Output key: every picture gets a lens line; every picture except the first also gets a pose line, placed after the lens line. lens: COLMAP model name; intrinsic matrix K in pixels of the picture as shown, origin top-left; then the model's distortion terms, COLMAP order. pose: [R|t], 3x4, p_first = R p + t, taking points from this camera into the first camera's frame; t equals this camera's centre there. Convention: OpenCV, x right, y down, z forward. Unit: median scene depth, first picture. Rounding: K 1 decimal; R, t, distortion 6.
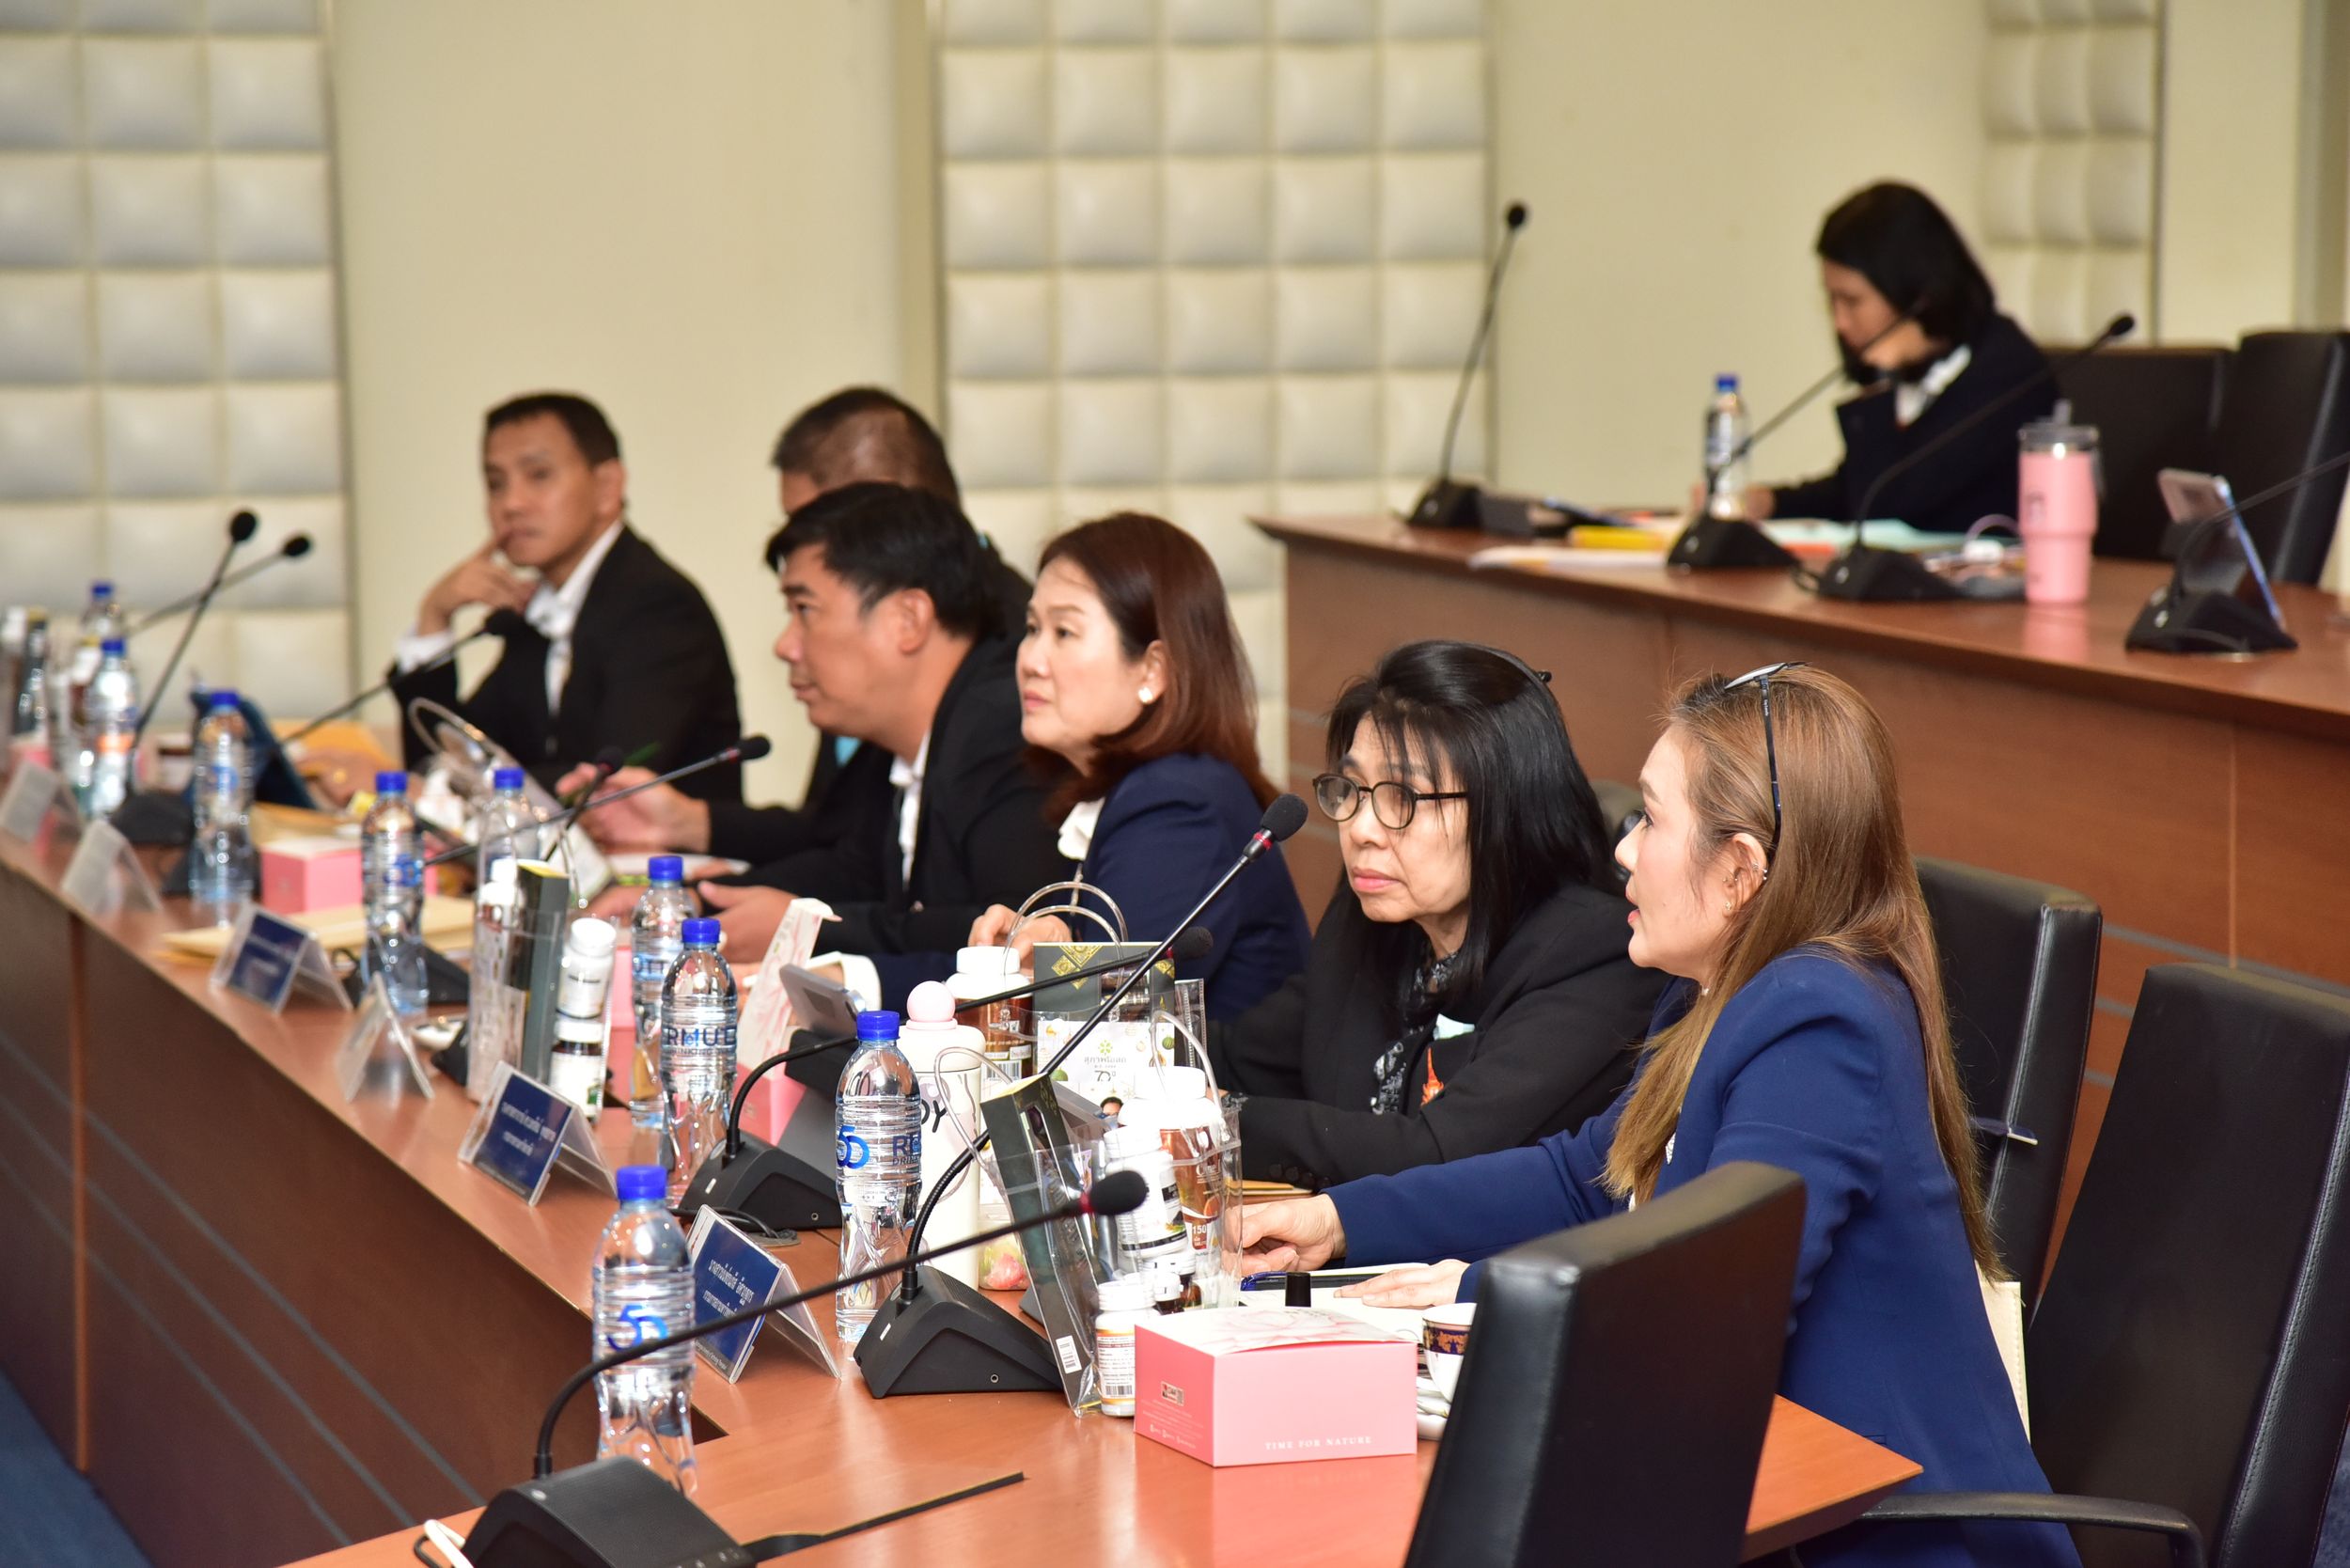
lens RADIAL K [[8251.5, 0, 1168.6], [0, 8251.5, 795.4], [0, 0, 1]] dist [1.373078, 0.000000]
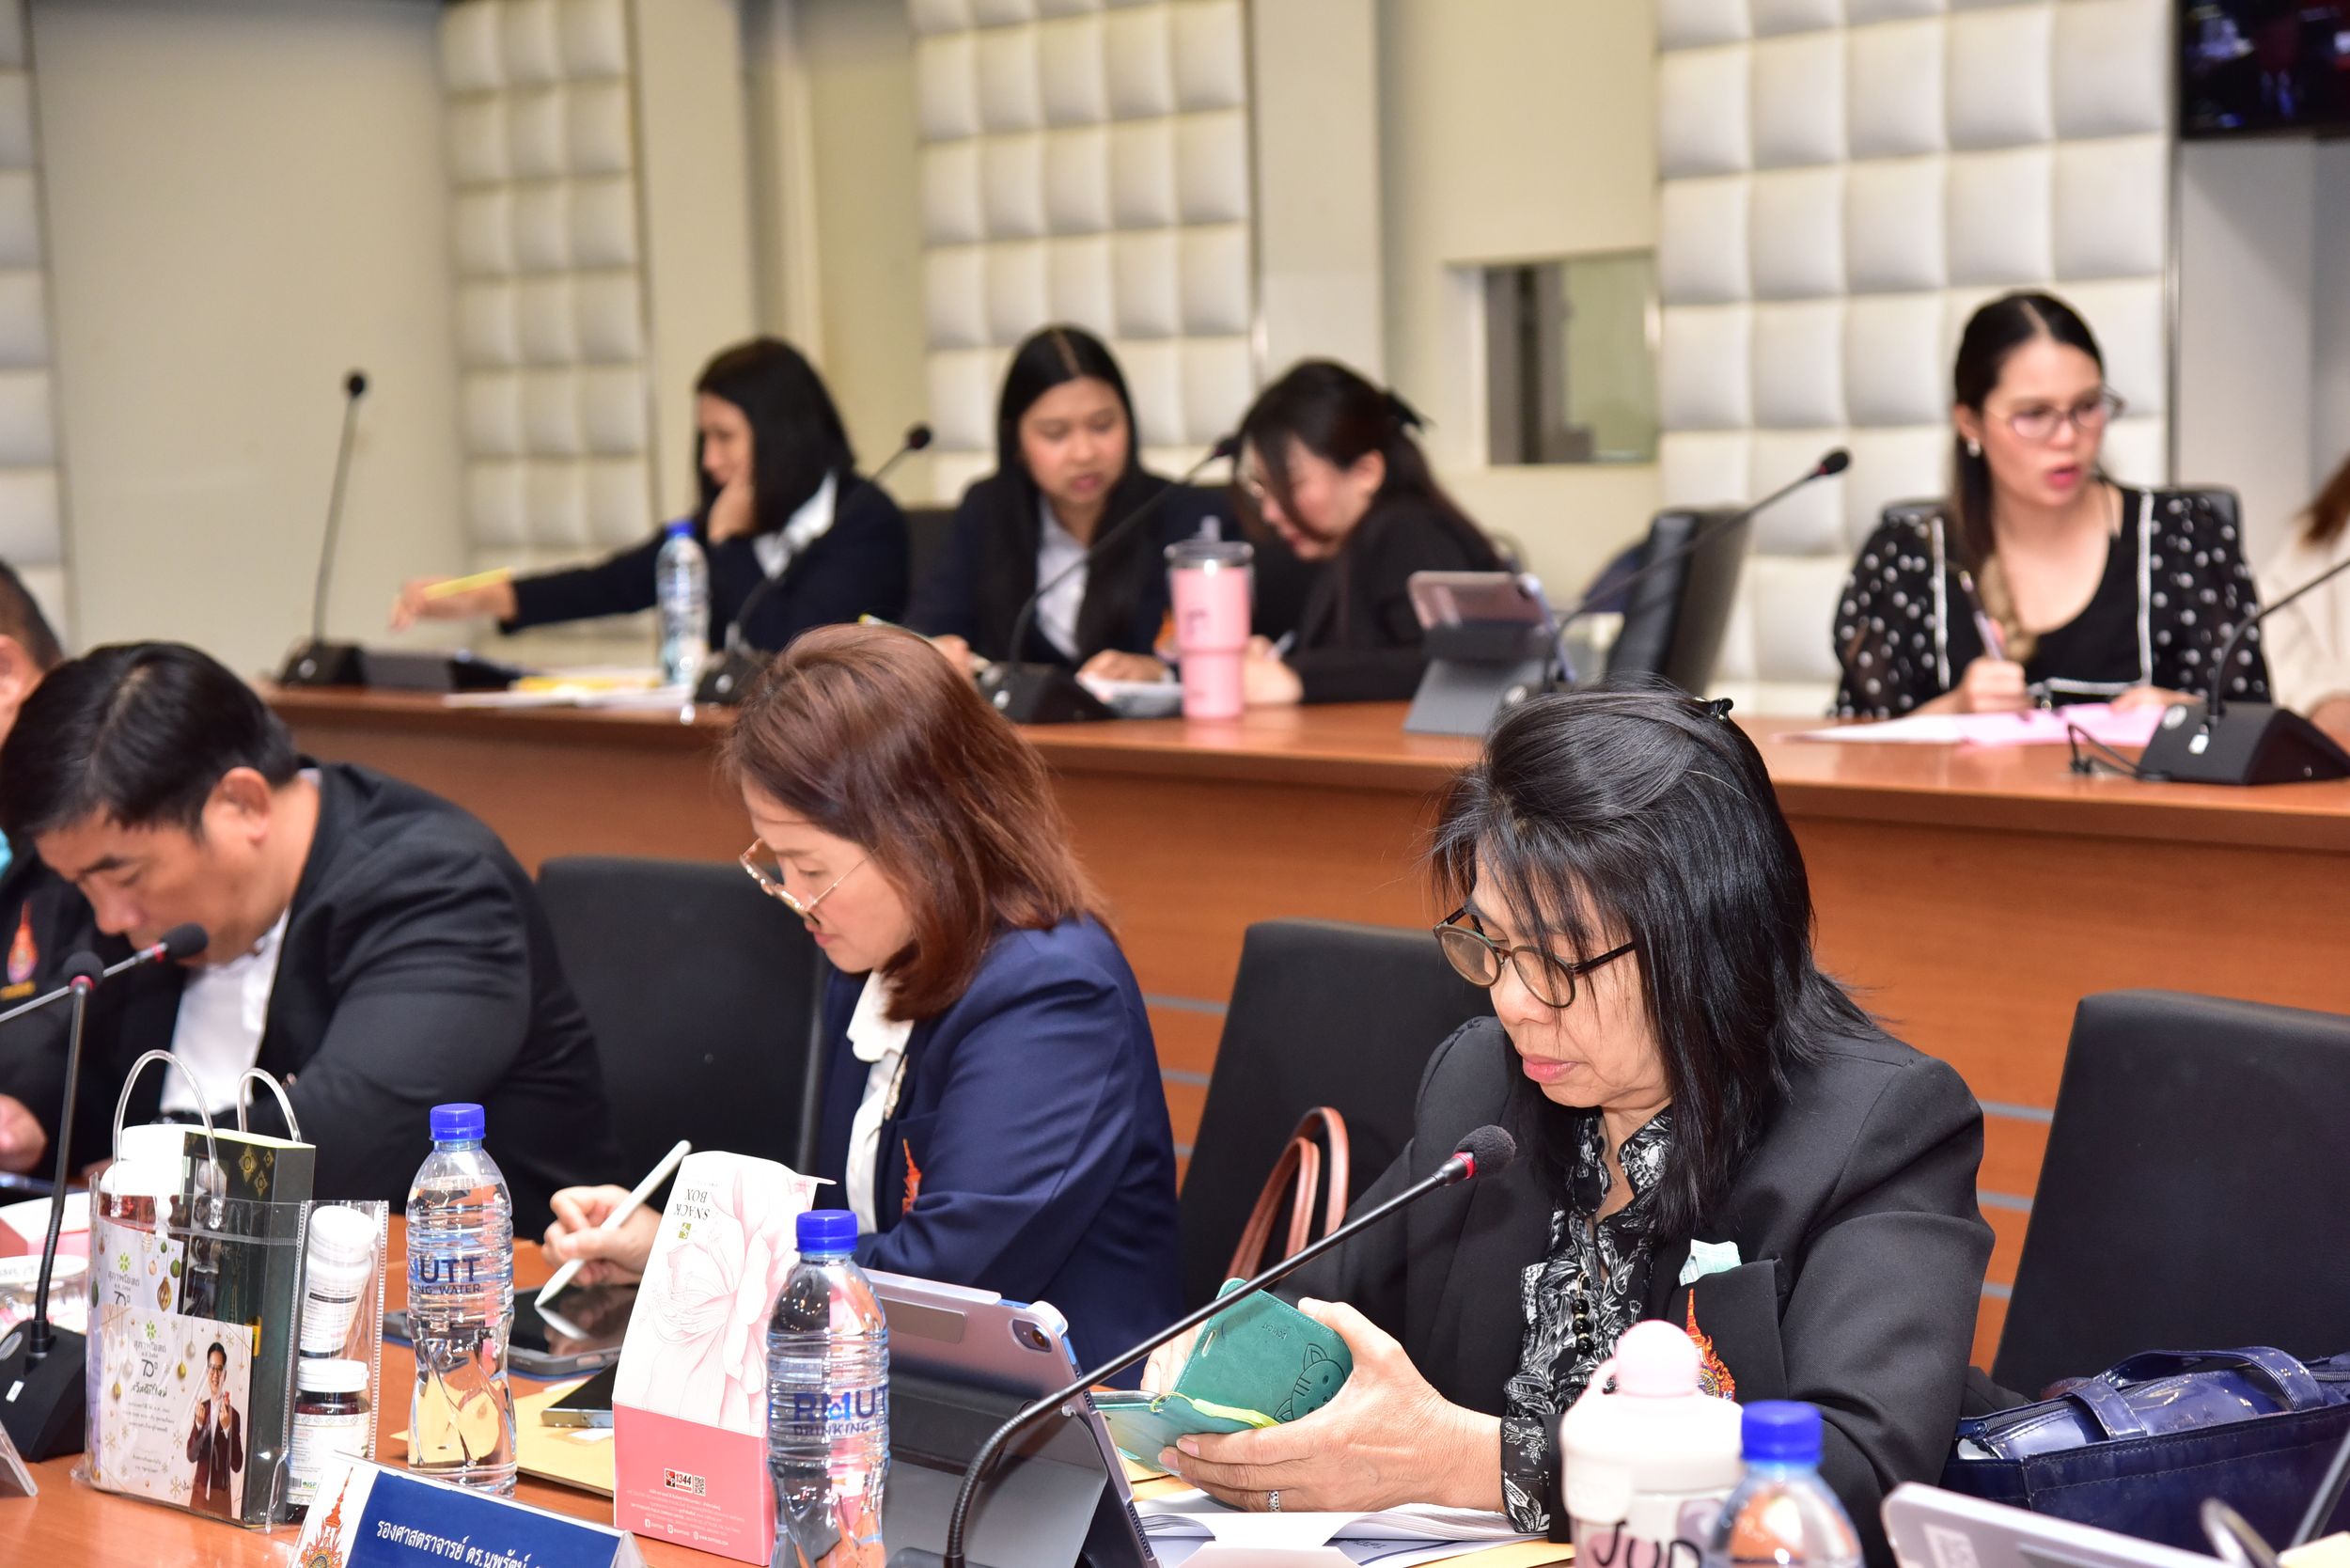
lens RADIAL K [[4854.2, 0, 1123.9], [0, 4854.2, 783.2], [0, 0, 1]] dist [0.449090, 0.000000]
pose [[0.919422, -0.046565, 0.390506, -0.130265], [0.056027, 0.998346, -0.012865, -0.008562], [-0.389262, 0.033707, 0.920510, 0.473860]]
